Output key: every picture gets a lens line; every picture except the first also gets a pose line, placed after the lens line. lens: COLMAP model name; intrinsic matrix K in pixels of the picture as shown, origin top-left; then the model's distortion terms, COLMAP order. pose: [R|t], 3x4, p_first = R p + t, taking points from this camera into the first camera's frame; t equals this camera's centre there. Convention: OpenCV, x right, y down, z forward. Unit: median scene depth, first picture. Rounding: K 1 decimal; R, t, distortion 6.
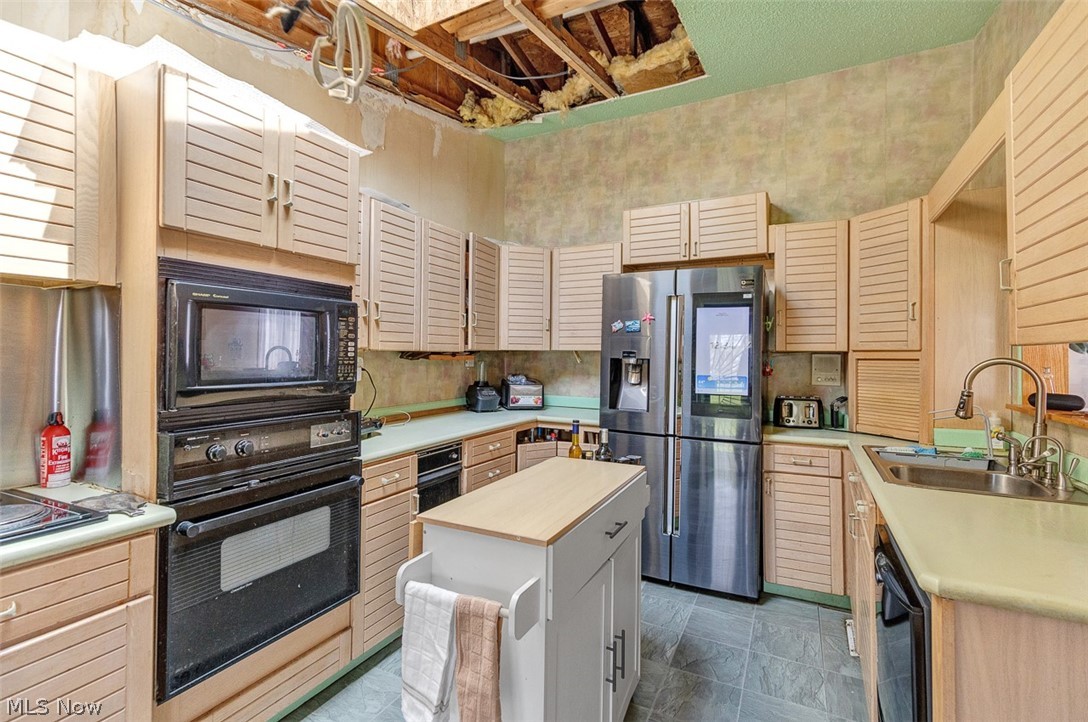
lens RADIAL K [[498.2, 0, 538.8], [0, 498.2, 346.4], [0, 0, 1]] dist [0.011287, -0.001439]
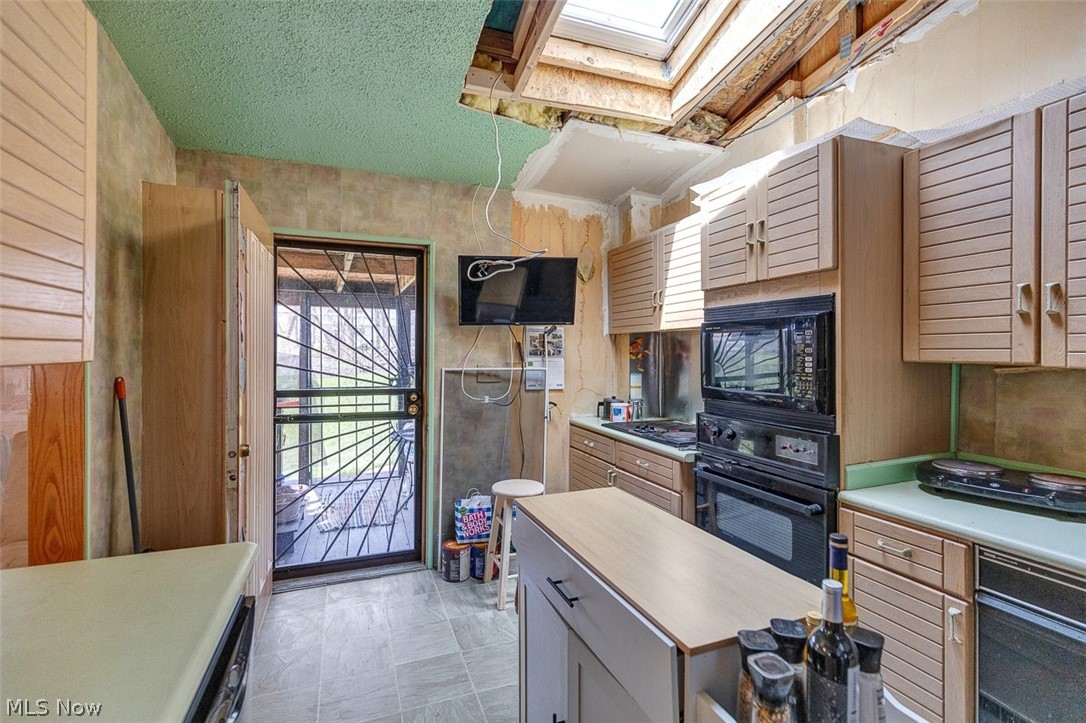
lens RADIAL K [[497.3, 0, 544.9], [0, 497.3, 356.0], [0, 0, 1]] dist [0.011287, -0.001439]
pose [[-0.653348, 0.001238, -0.757057, 0.578684], [0.007769, 0.999957, -0.005069, -0.008938], [0.757018, -0.009193, -0.653329, 1.110830]]
